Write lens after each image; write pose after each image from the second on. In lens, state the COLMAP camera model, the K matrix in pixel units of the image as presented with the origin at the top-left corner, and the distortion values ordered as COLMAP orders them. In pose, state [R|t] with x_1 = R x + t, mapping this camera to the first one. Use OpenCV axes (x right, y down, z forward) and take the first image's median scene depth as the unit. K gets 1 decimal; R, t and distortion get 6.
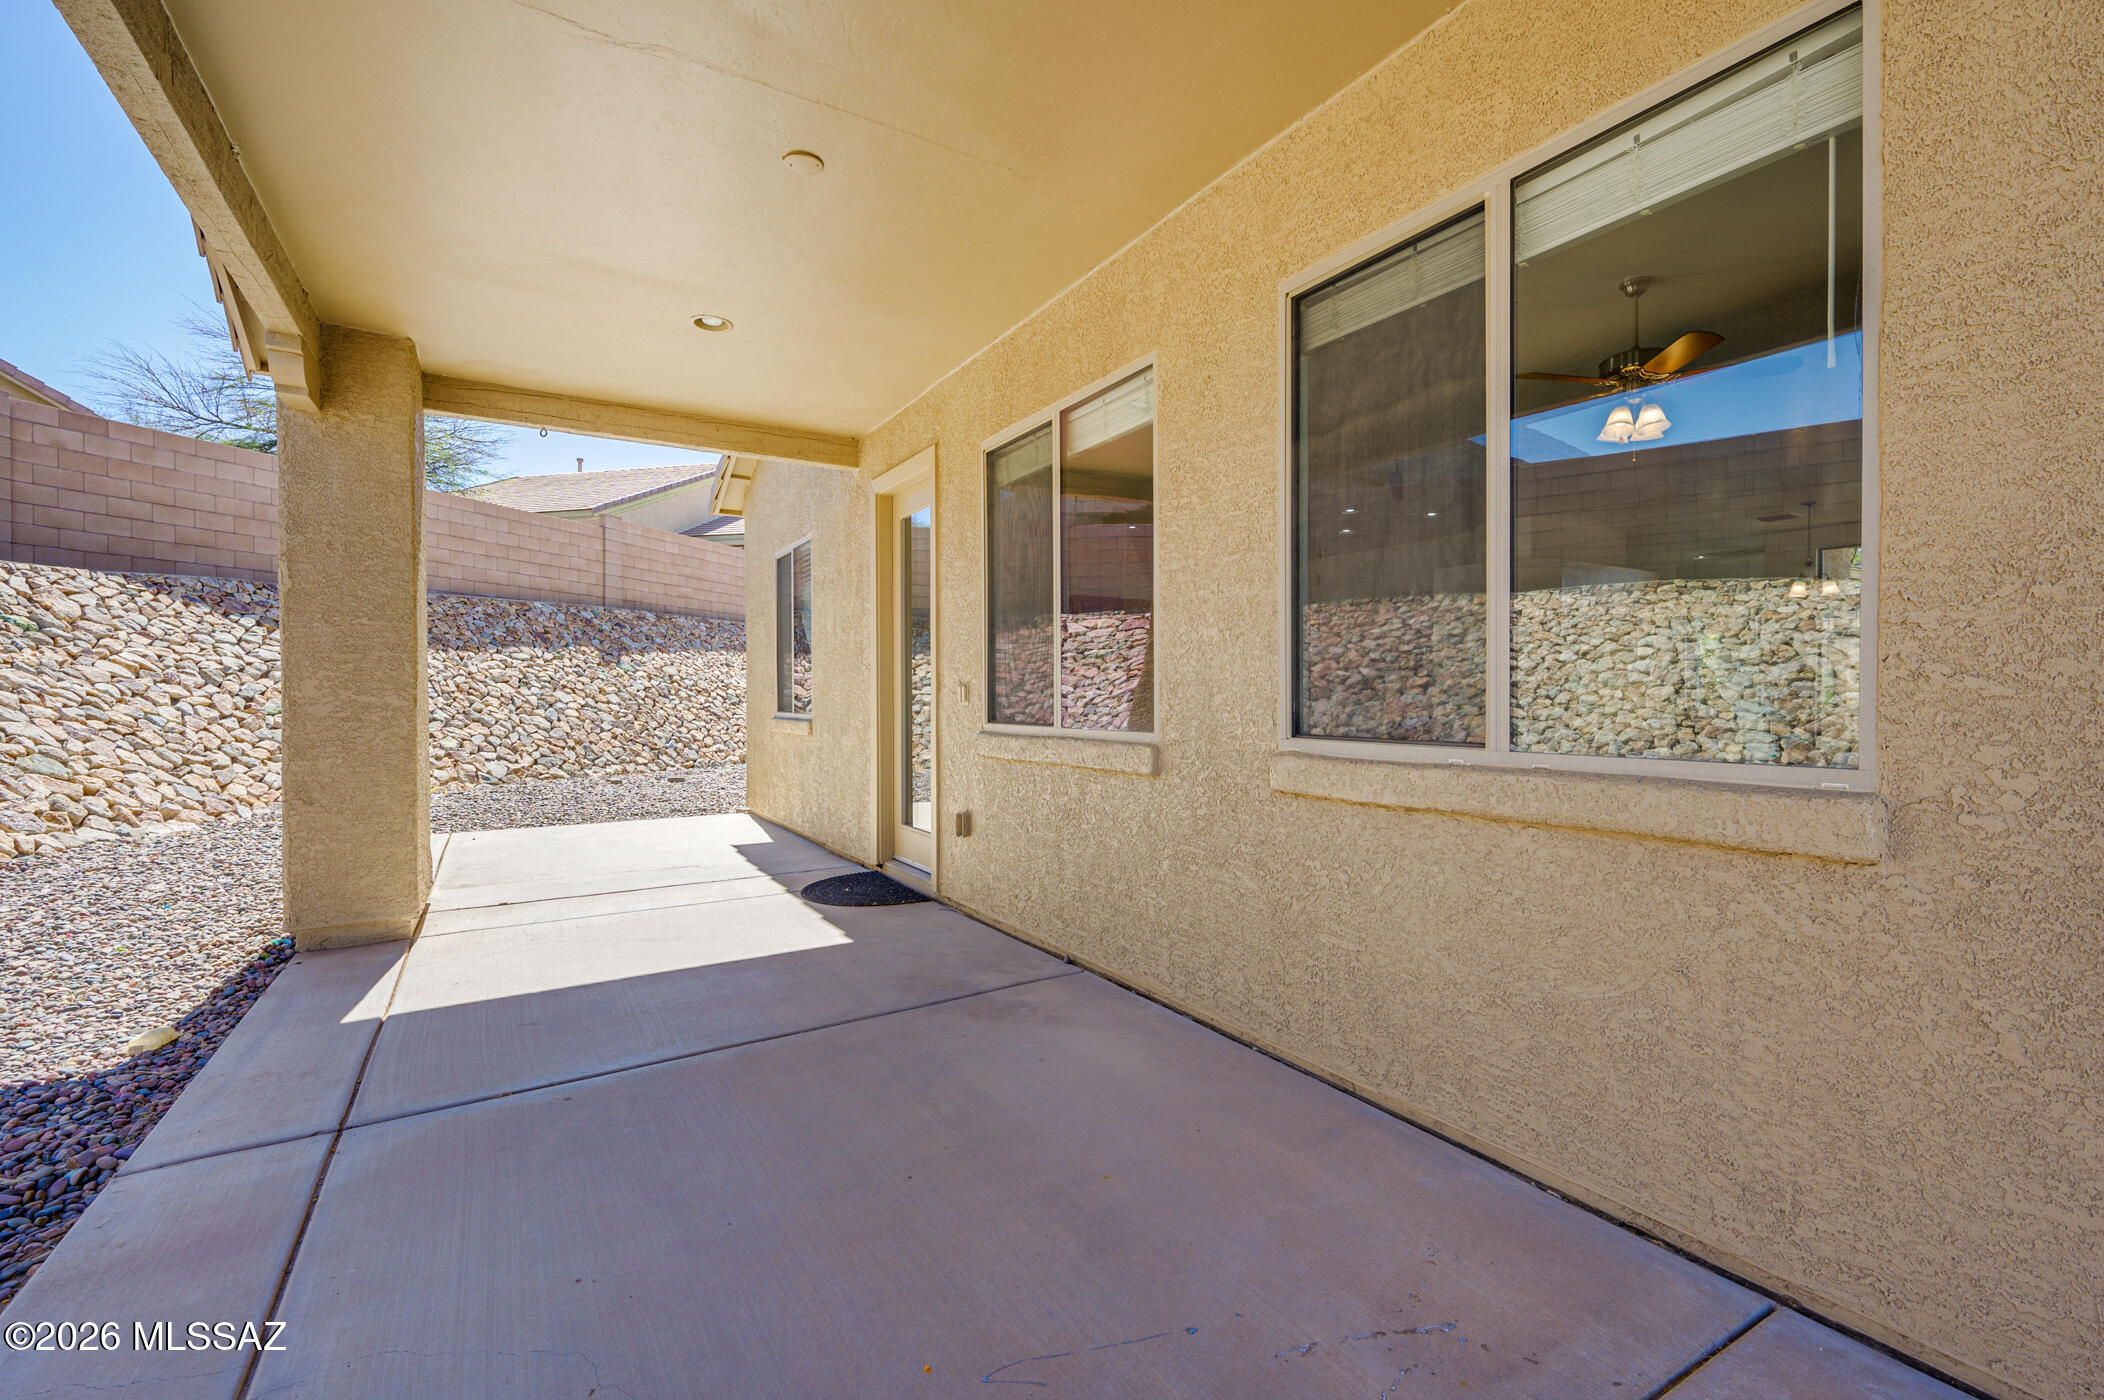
lens RADIAL K [[921.5, 0, 1052.0], [0, 921.5, 700.0], [0, 0, 1]] dist [0.000193, -0.000332]
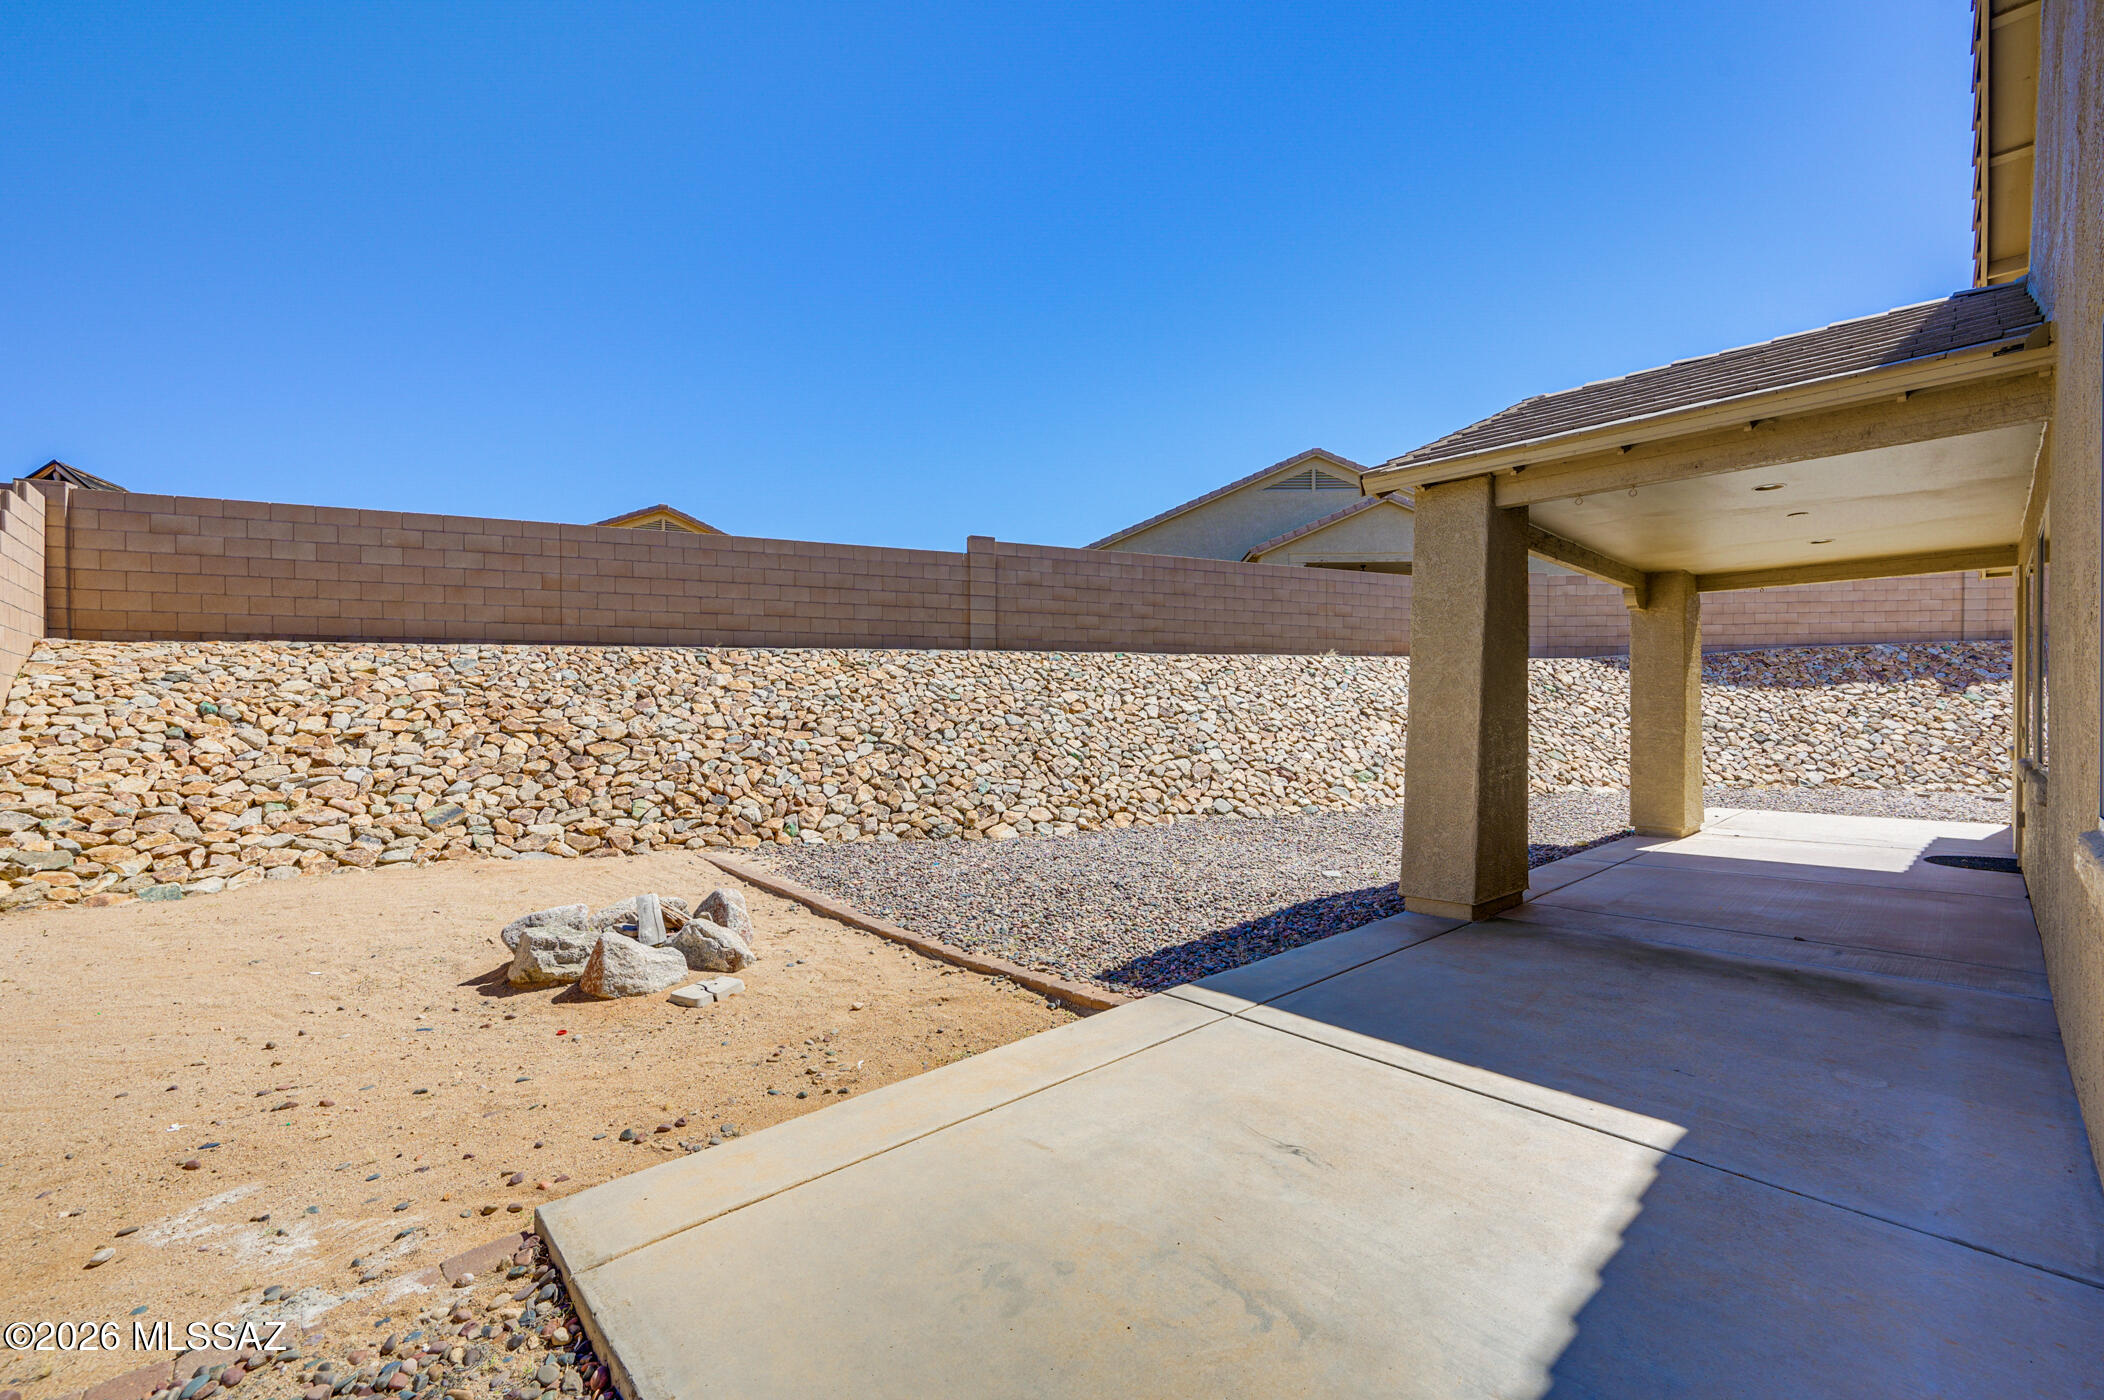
lens RADIAL K [[869.7, 0, 1058.8], [0, 869.7, 728.8], [0, 0, 1]] dist [-0.000664, -0.000216]
pose [[0.212792, 0.016809, -0.976953, 0.387903], [-0.004116, 0.999859, 0.016307, -0.012648], [0.977089, 0.000551, 0.212831, -0.344801]]
